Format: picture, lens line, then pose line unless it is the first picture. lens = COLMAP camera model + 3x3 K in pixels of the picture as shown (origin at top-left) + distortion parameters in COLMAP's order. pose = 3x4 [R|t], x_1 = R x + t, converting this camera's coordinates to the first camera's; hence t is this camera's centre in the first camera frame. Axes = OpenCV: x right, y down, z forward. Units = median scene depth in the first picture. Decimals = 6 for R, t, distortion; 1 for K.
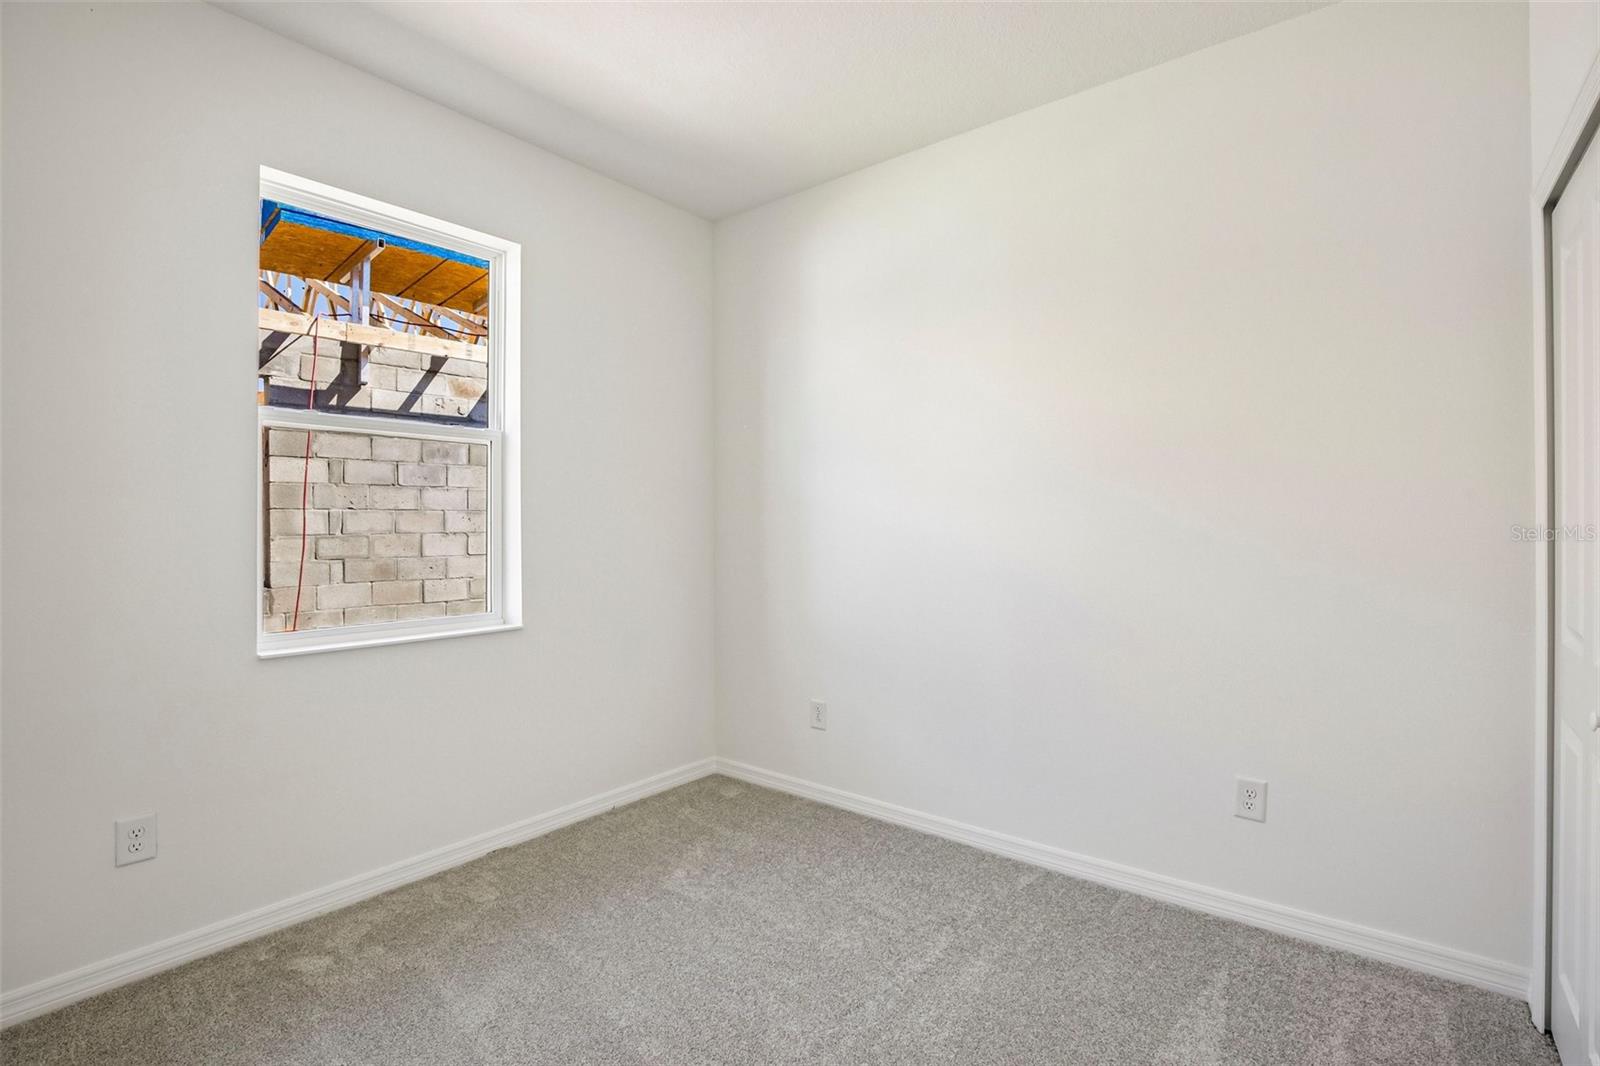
lens RADIAL K [[732.9, 0, 807.1], [0, 732.9, 523.7], [0, 0, 1]] dist [-0.045284, 0.010507]
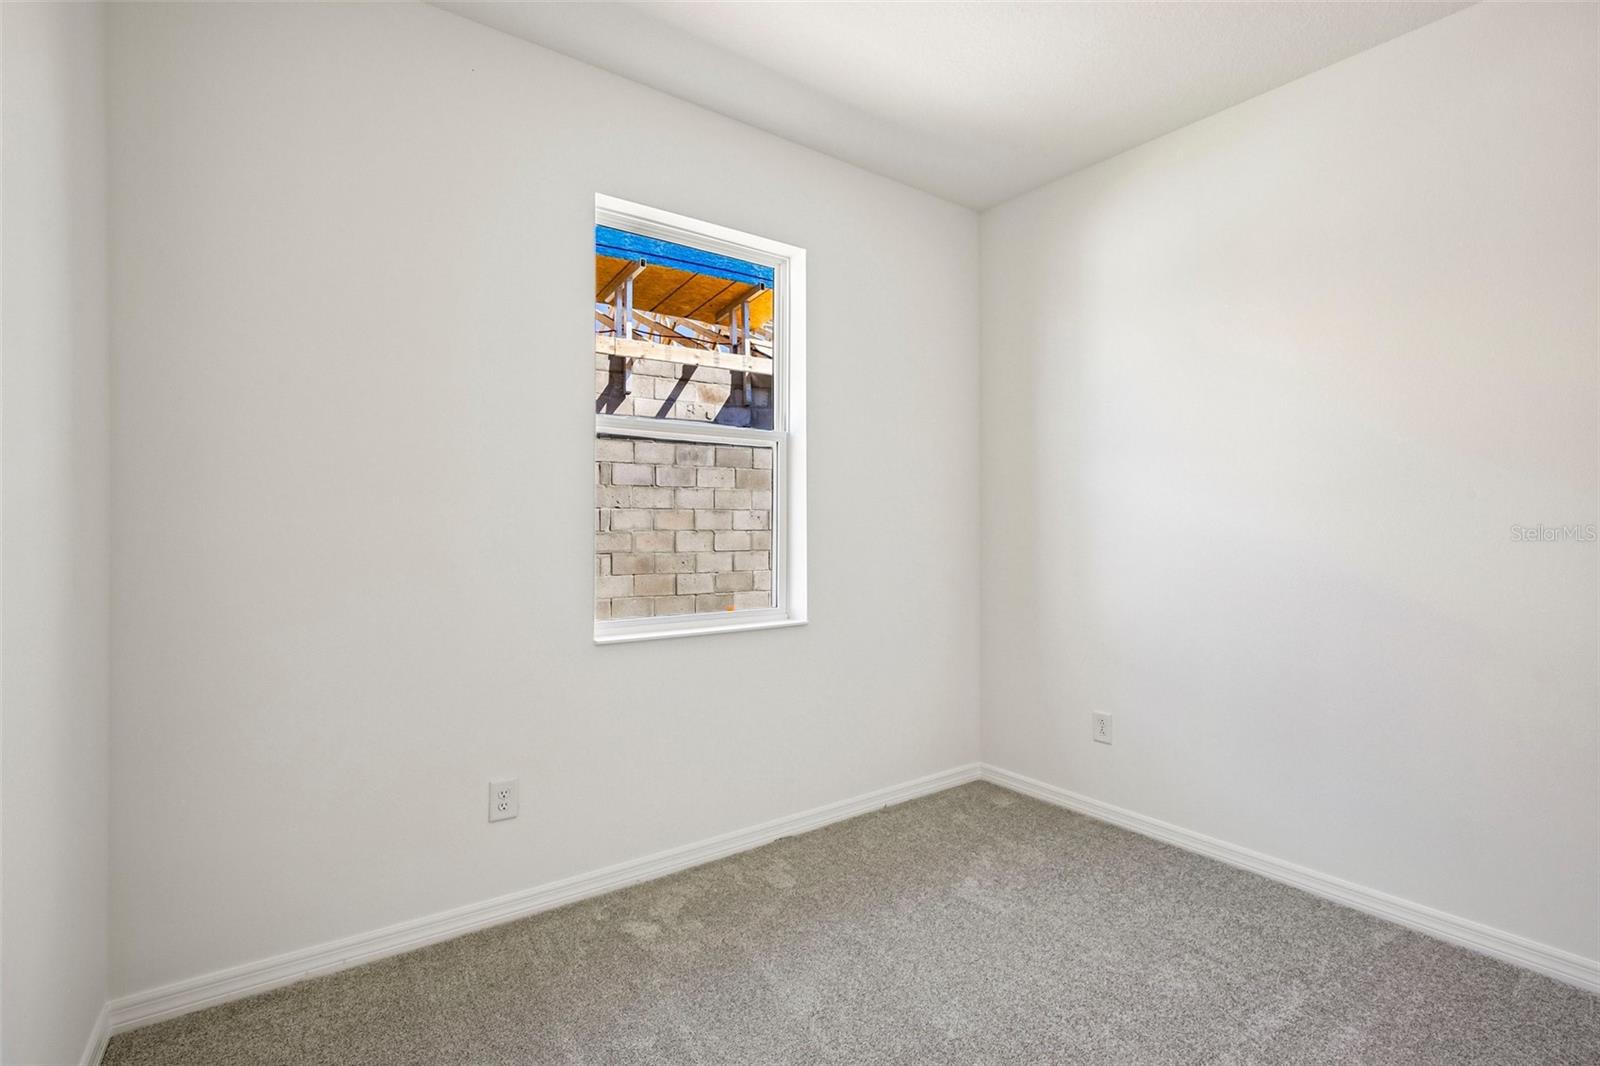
lens RADIAL K [[733.0, 0, 815.3], [0, 733.0, 525.8], [0, 0, 1]] dist [-0.038552, 0.008498]
pose [[0.966995, 0.006921, -0.254701, -0.135738], [-0.006084, 0.999973, 0.004071, 0.001068], [0.254722, -0.002387, 0.967011, 0.005098]]
